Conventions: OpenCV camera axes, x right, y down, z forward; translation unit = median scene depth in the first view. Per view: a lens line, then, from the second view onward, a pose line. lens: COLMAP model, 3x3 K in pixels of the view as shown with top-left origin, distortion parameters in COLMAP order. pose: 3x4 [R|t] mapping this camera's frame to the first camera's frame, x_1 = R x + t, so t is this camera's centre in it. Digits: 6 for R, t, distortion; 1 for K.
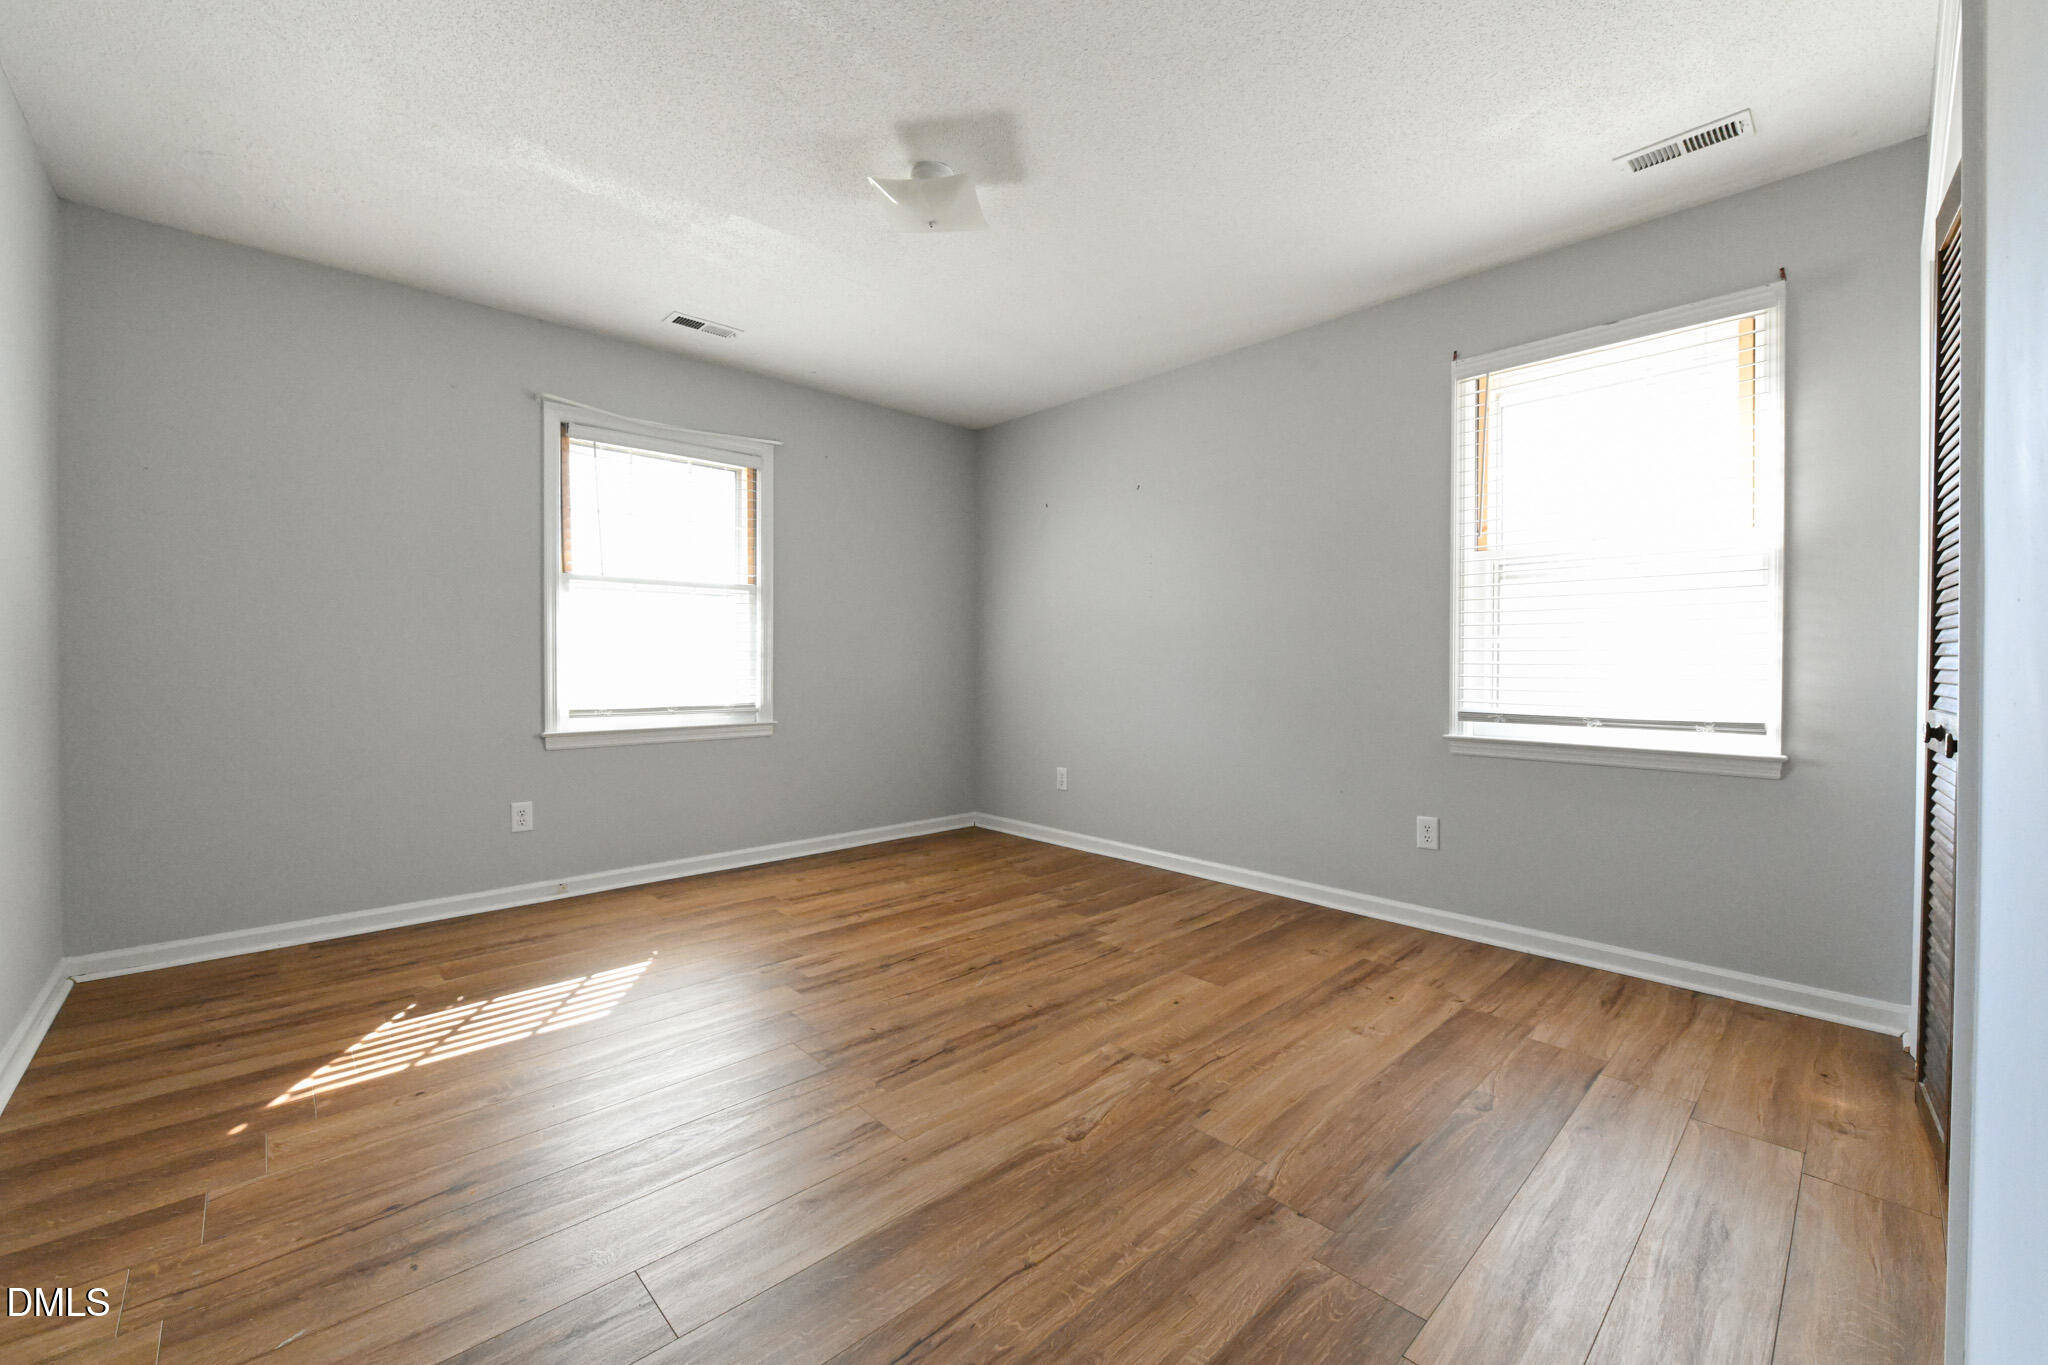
lens RADIAL K [[807.7, 0, 1025.5], [0, 807.7, 665.7], [0, 0, 1]] dist [-0.007971, -0.000482]
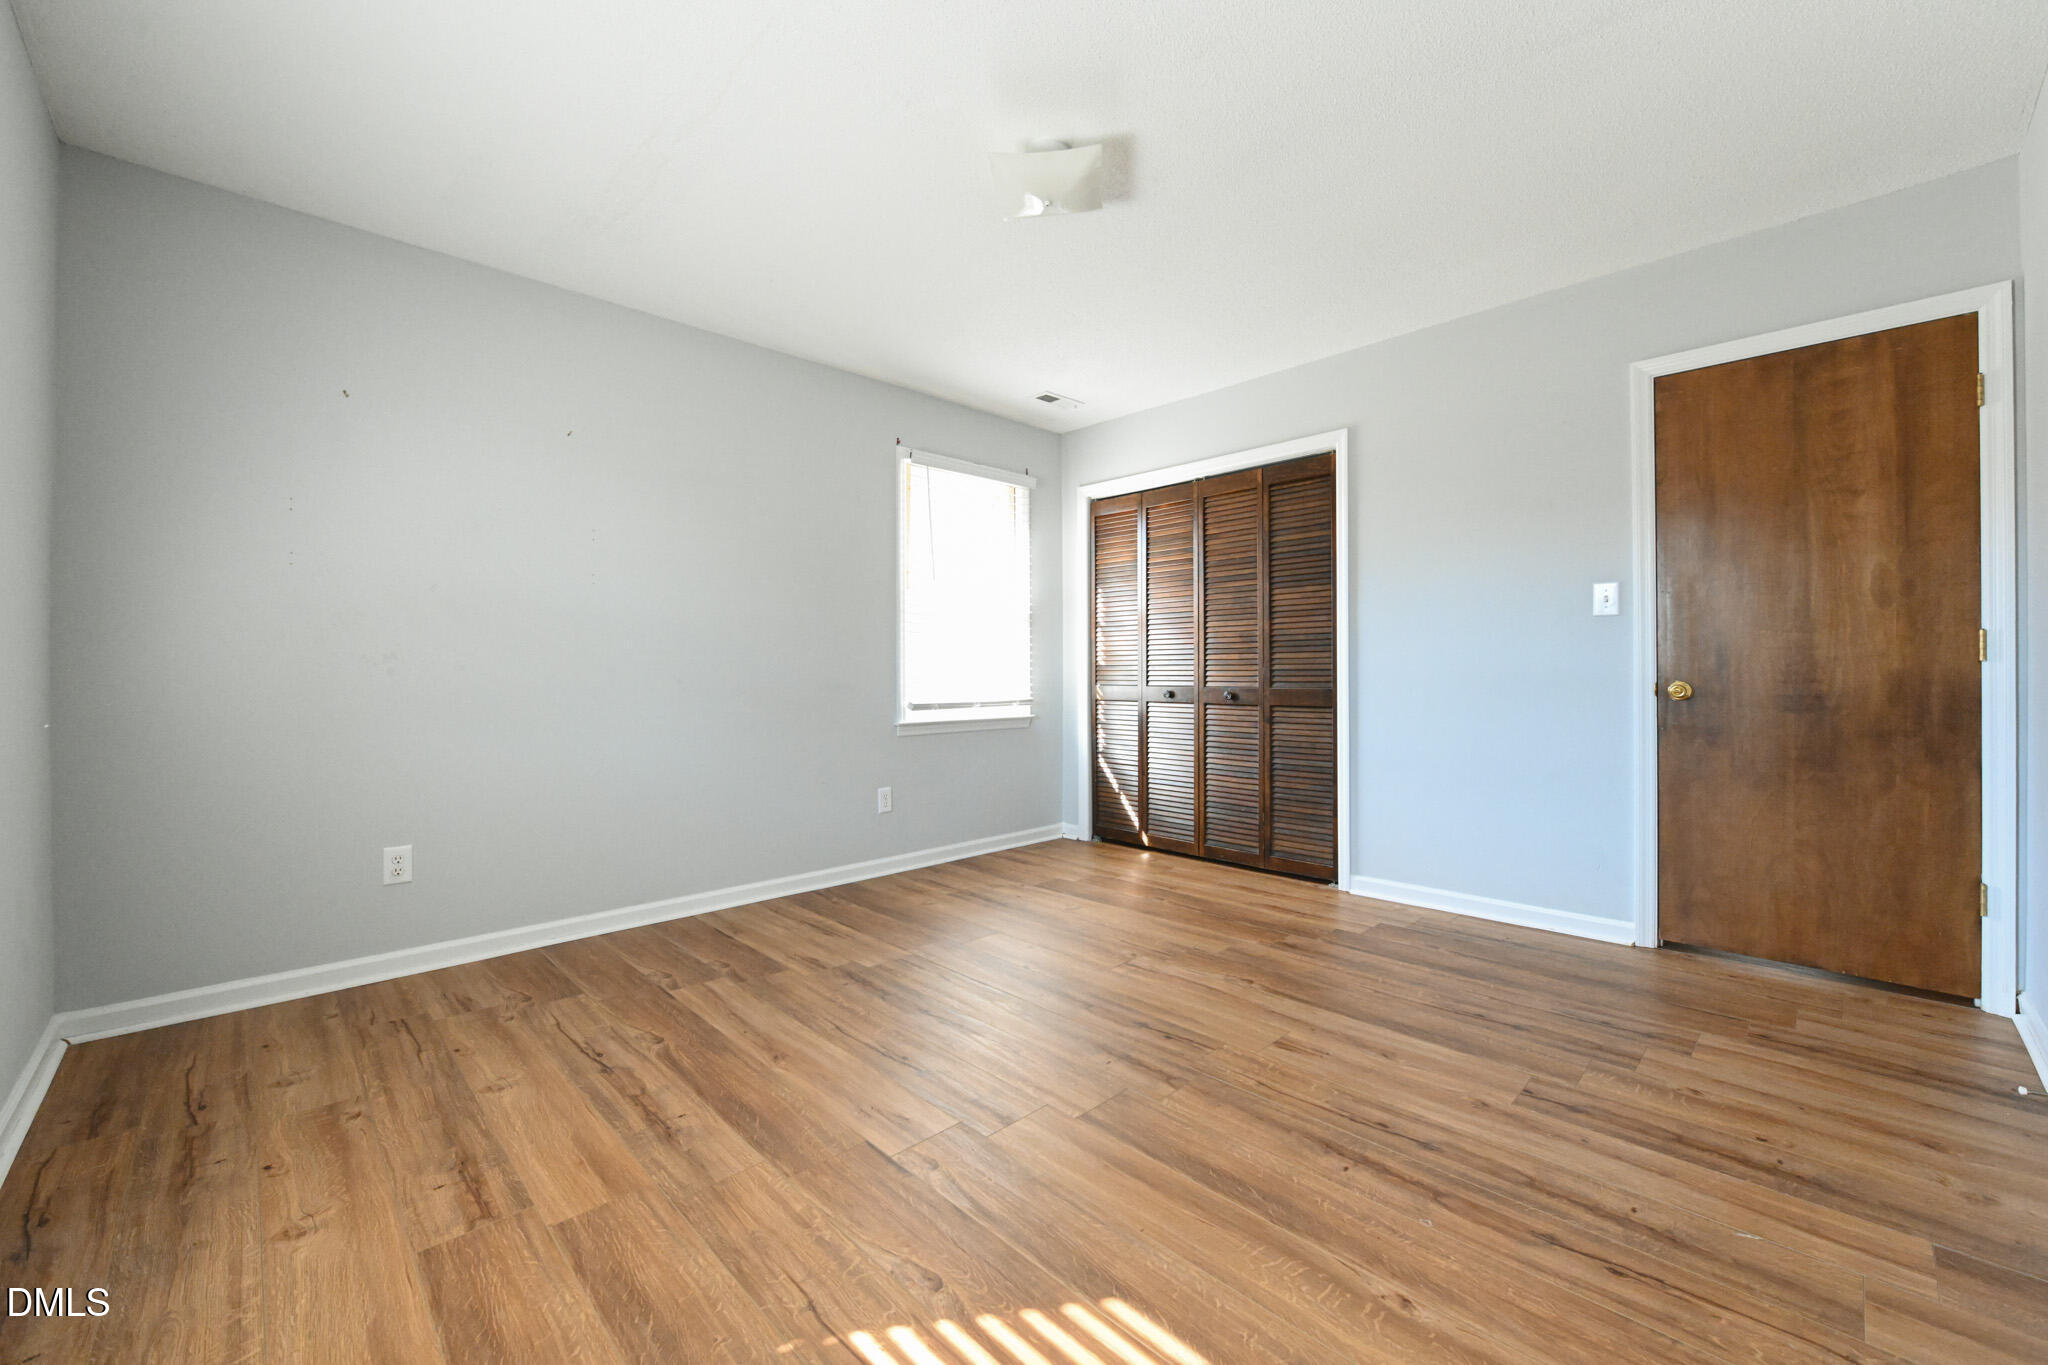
lens RADIAL K [[807.7, 0, 1025.5], [0, 807.7, 665.7], [0, 0, 1]] dist [-0.007971, -0.000482]
pose [[-0.012954, 0.005712, 0.999900, -0.804351], [0.006182, 0.999965, -0.005632, 0.001009], [-0.999897, 0.006109, -0.012988, 0.798334]]
